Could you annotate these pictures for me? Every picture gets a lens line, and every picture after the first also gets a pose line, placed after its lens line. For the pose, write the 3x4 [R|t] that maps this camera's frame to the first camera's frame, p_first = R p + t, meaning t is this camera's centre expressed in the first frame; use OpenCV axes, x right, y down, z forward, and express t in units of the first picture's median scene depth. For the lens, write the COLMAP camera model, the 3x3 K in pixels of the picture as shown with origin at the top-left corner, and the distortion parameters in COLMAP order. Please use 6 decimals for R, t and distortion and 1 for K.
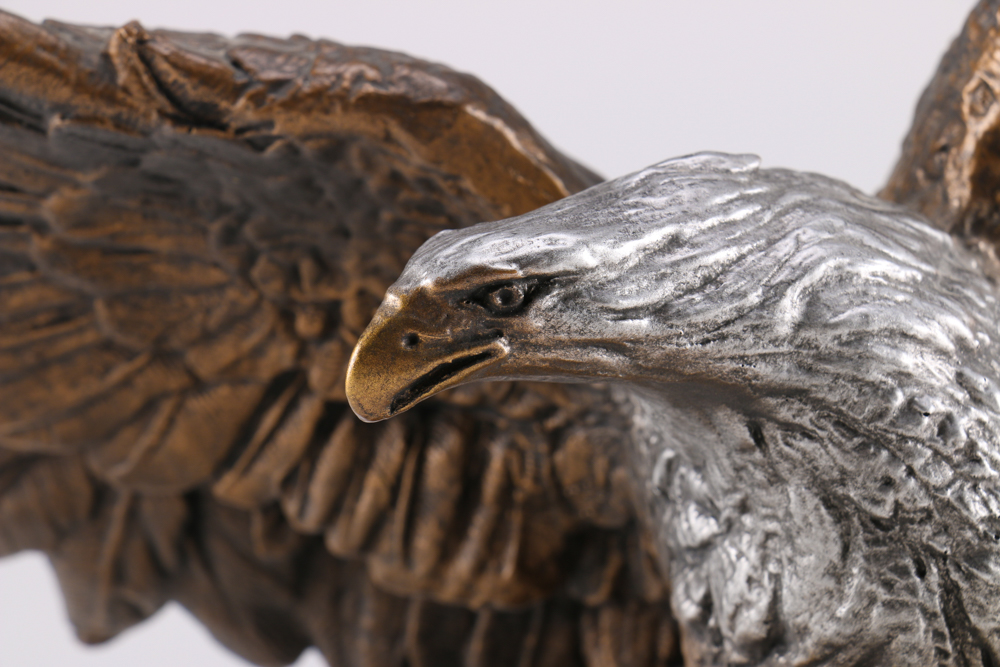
lens RADIAL K [[5907.2, 0, 469.3], [0, 5907.2, 337.6], [0, 0, 1]] dist [0.866471, 27.379941]
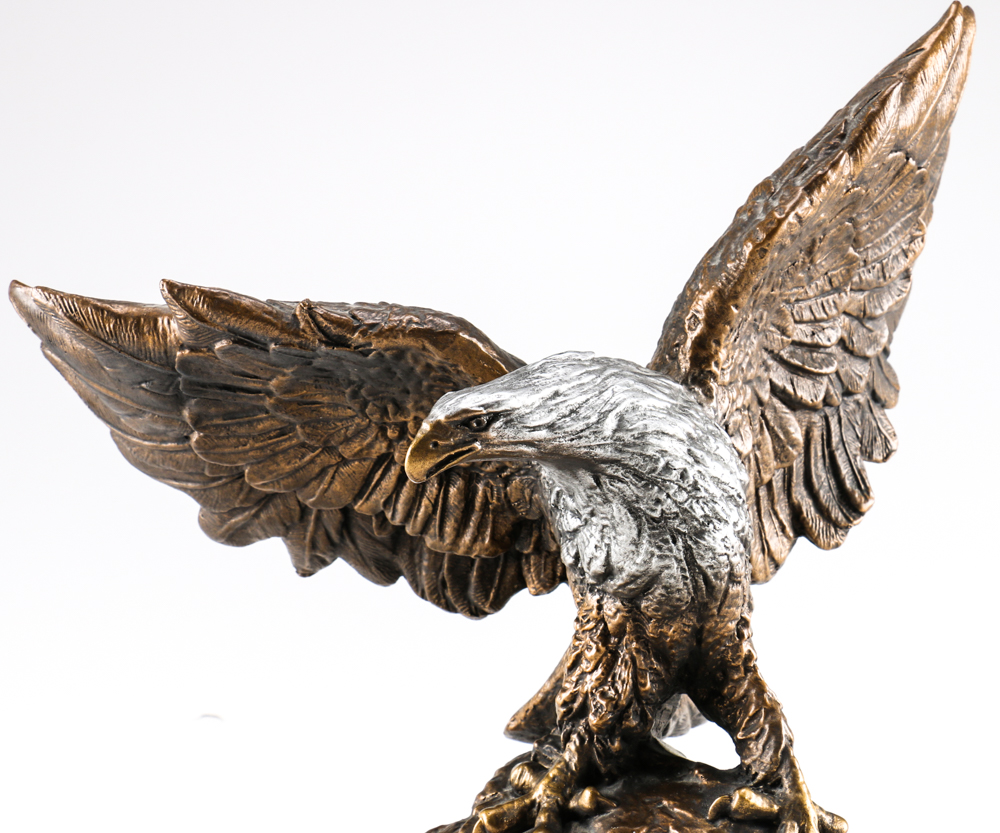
lens RADIAL K [[2151.4, 0, 500.0], [0, 2151.4, 416.5], [0, 0, 1]] dist [0.221077, -0.034488]
pose [[0.999436, -0.033430, 0.003262, 0.010856], [0.033398, 0.999398, 0.009429, -0.015236], [-0.003576, -0.009315, 0.999950, 0.205865]]
